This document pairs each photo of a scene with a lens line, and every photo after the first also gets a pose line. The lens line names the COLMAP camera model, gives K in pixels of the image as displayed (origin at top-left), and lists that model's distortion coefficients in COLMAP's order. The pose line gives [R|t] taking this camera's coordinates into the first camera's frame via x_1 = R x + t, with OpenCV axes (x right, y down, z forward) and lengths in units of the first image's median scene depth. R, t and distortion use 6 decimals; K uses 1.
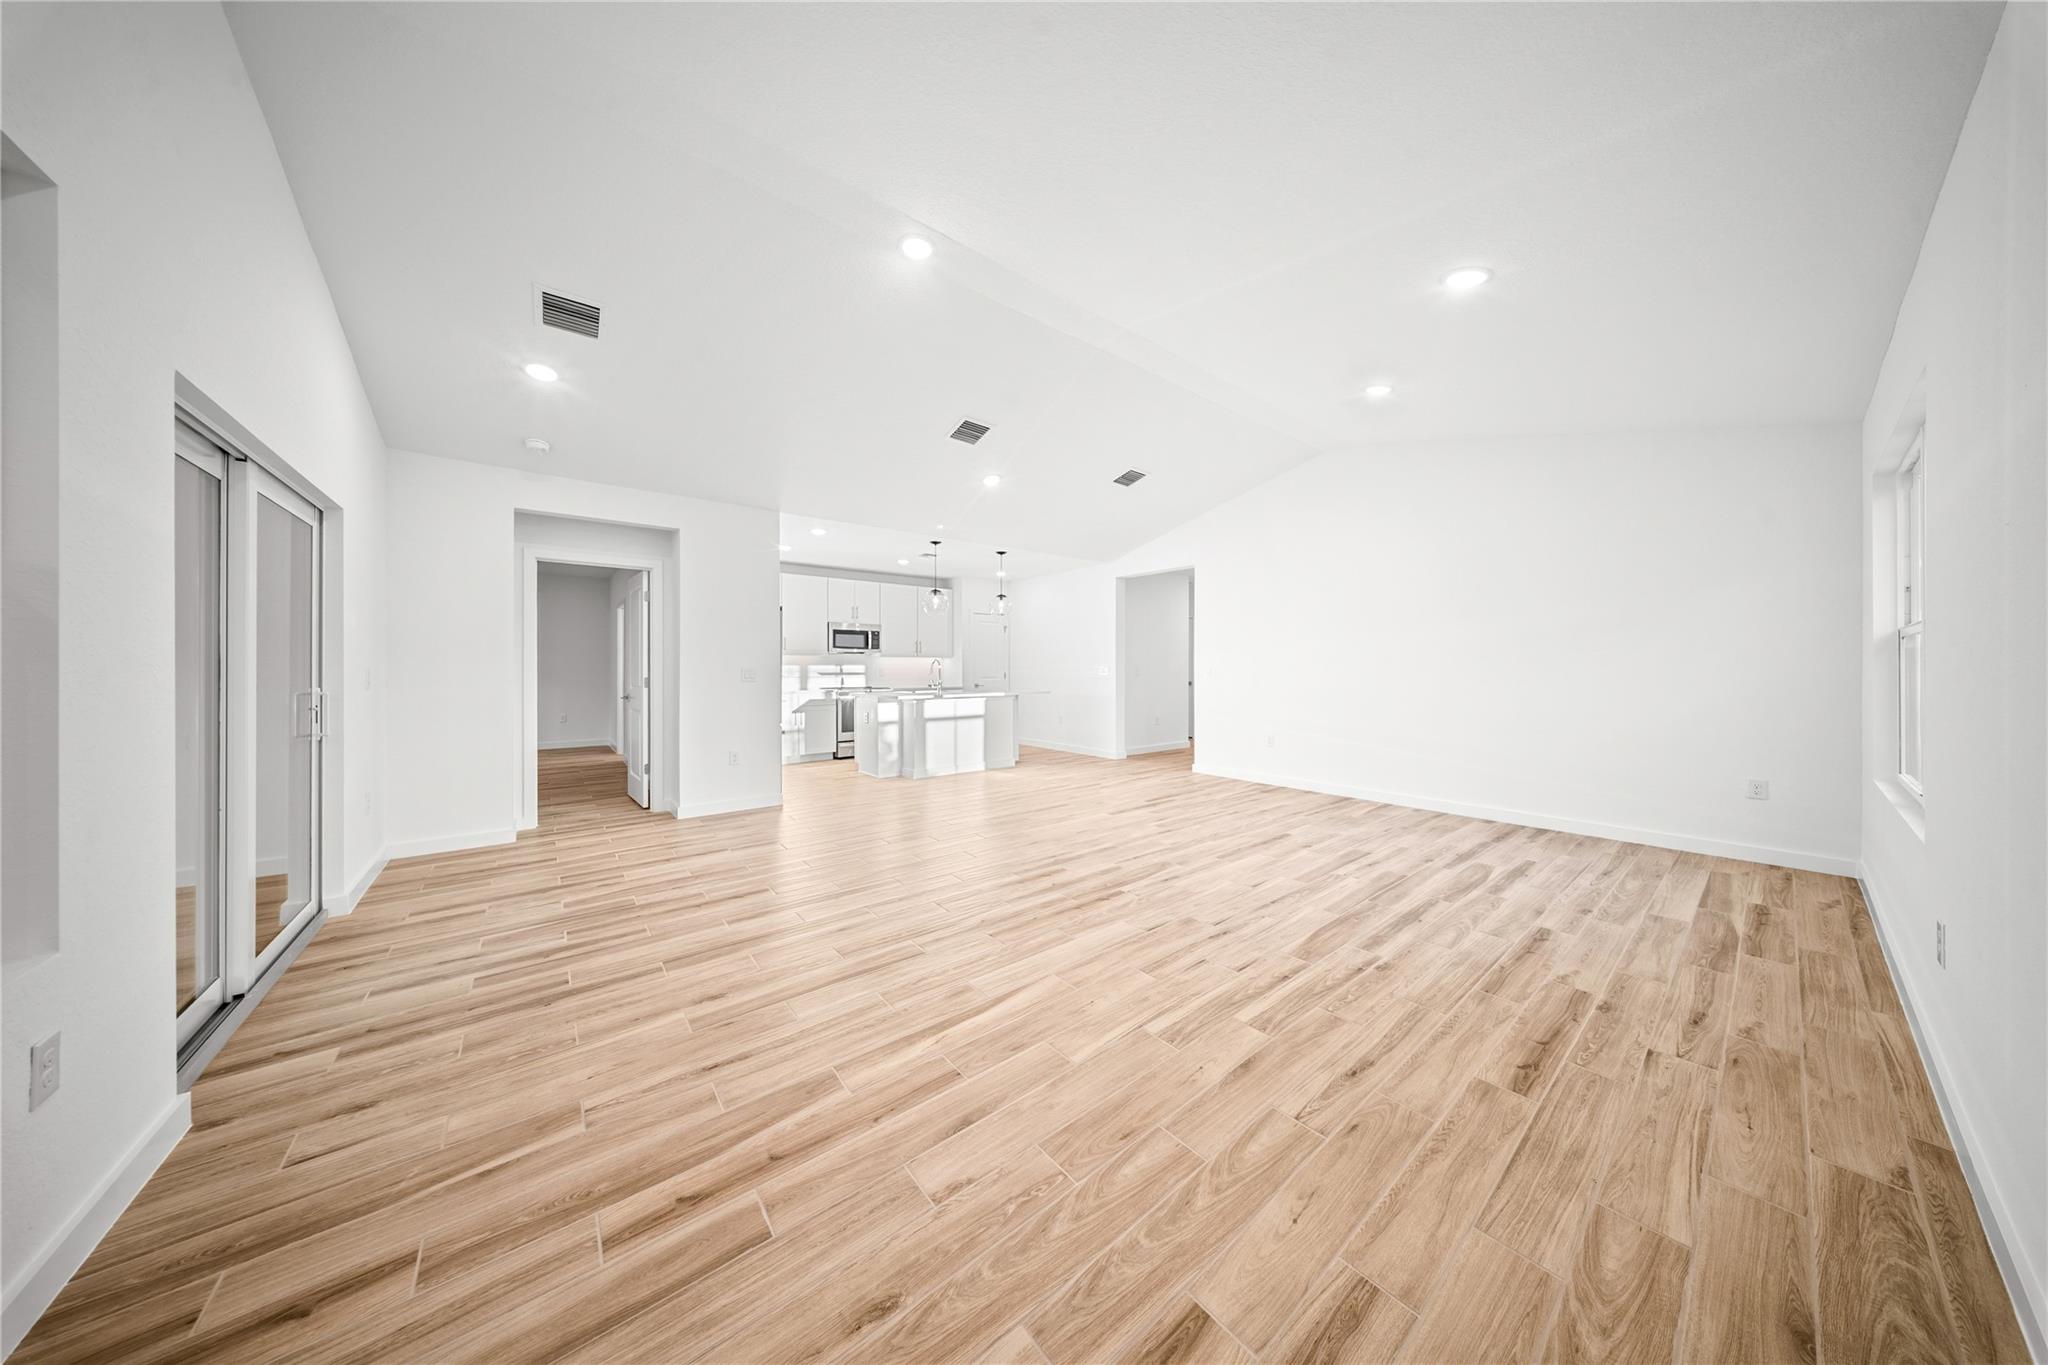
lens RADIAL K [[607.1, 0, 1022.2], [0, 607.1, 659.3], [0, 0, 1]] dist [0.006666, 0.000016]
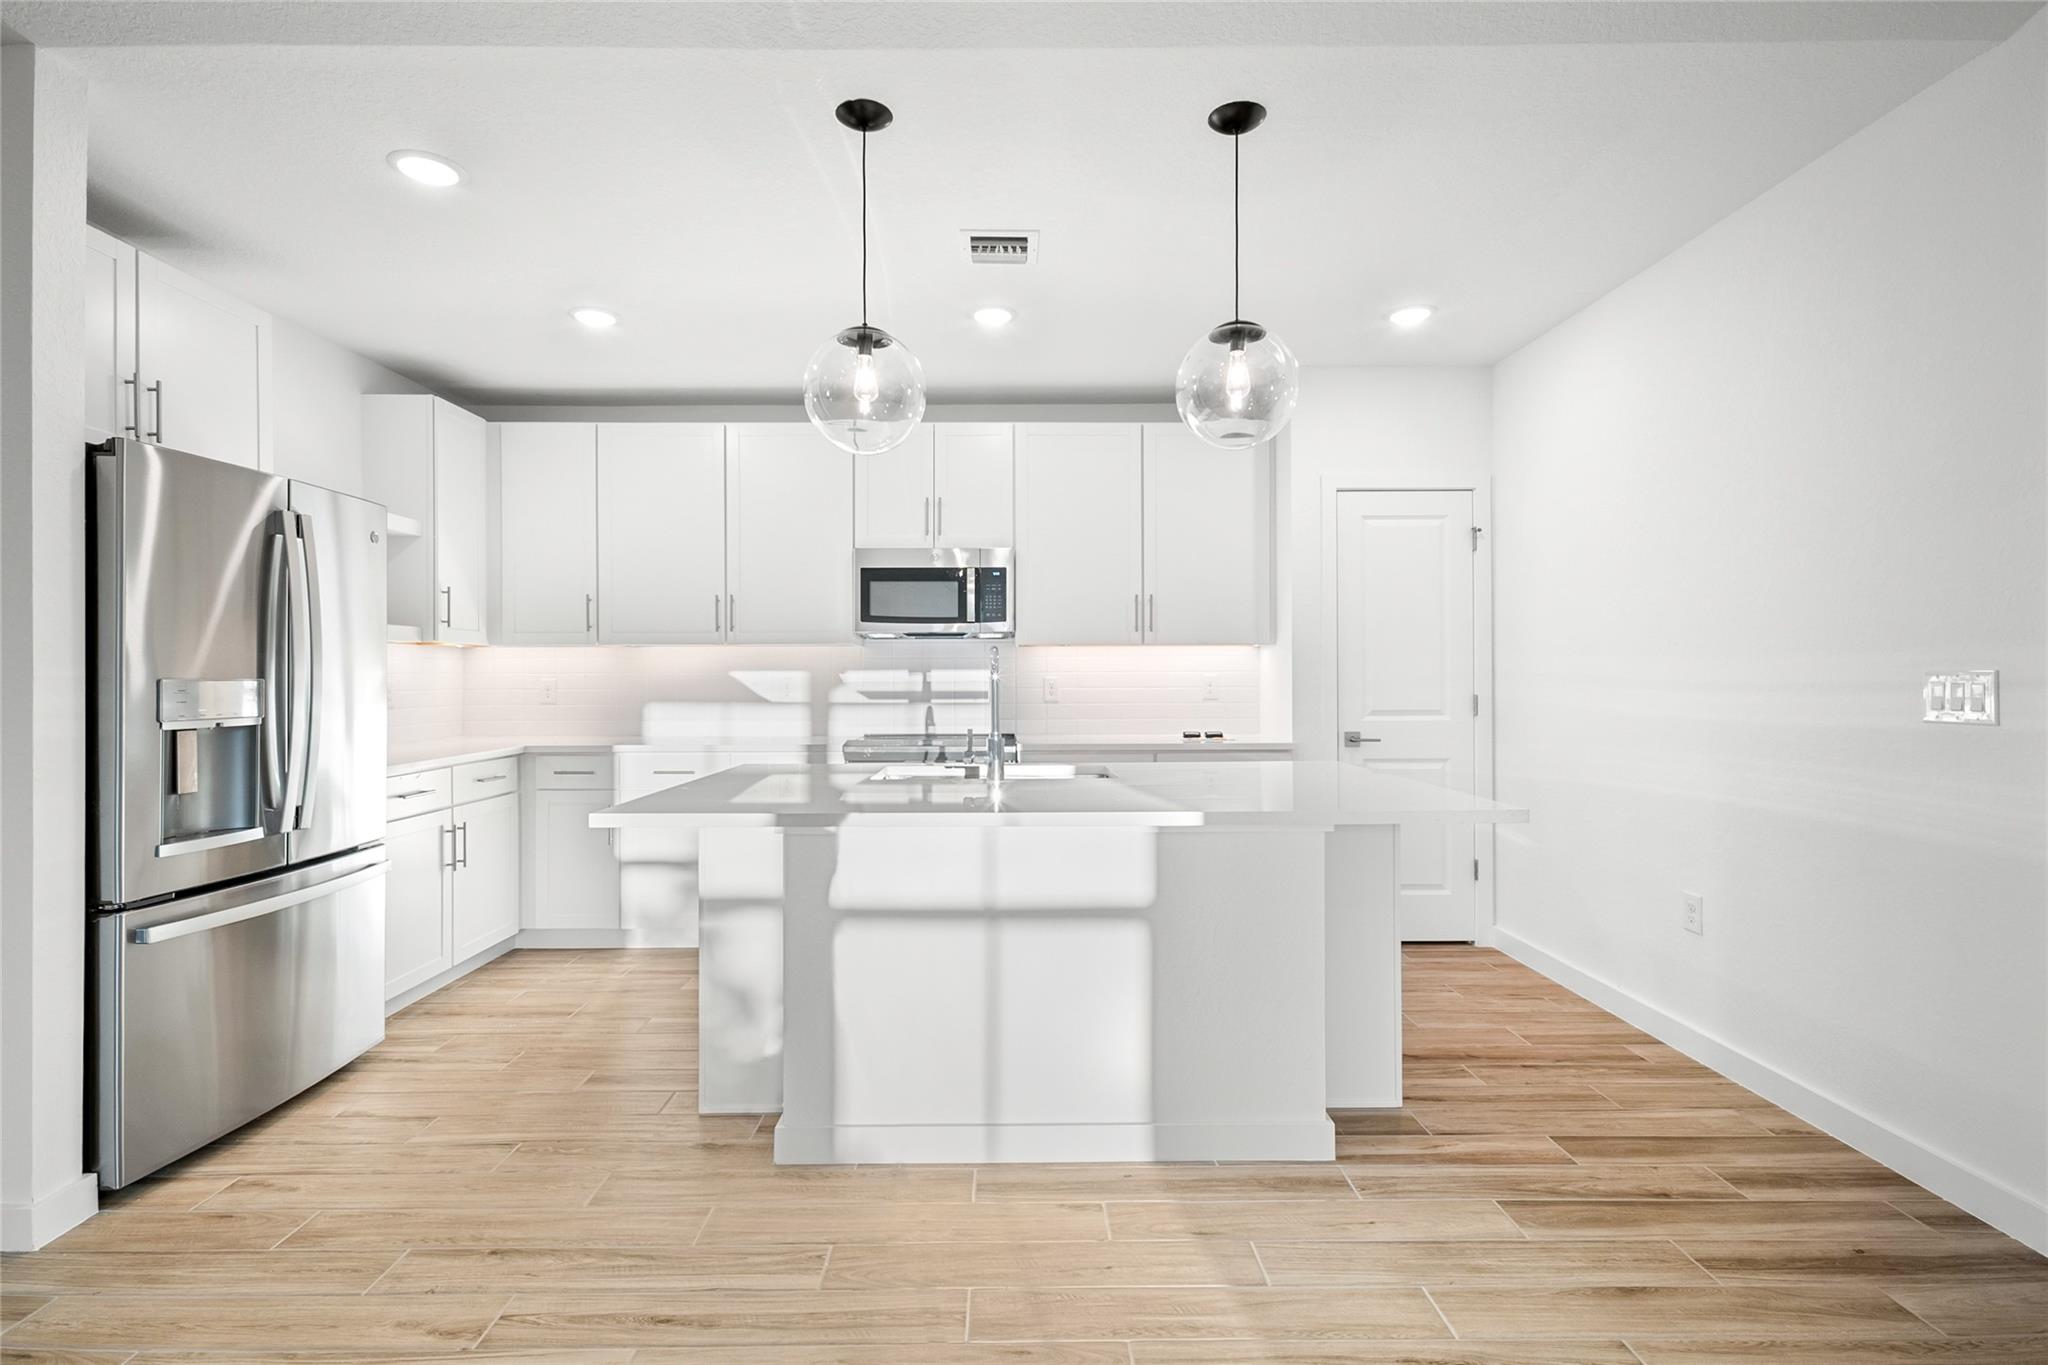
lens RADIAL K [[946.2, 0, 1019.6], [0, 946.2, 678.5], [0, 0, 1]] dist [0.004485, 0.000930]
pose [[0.777511, 0.005637, -0.628844, 0.107824], [0.004316, 0.999888, 0.014299, 0.006838], [0.628855, -0.013832, 0.777400, 0.707799]]
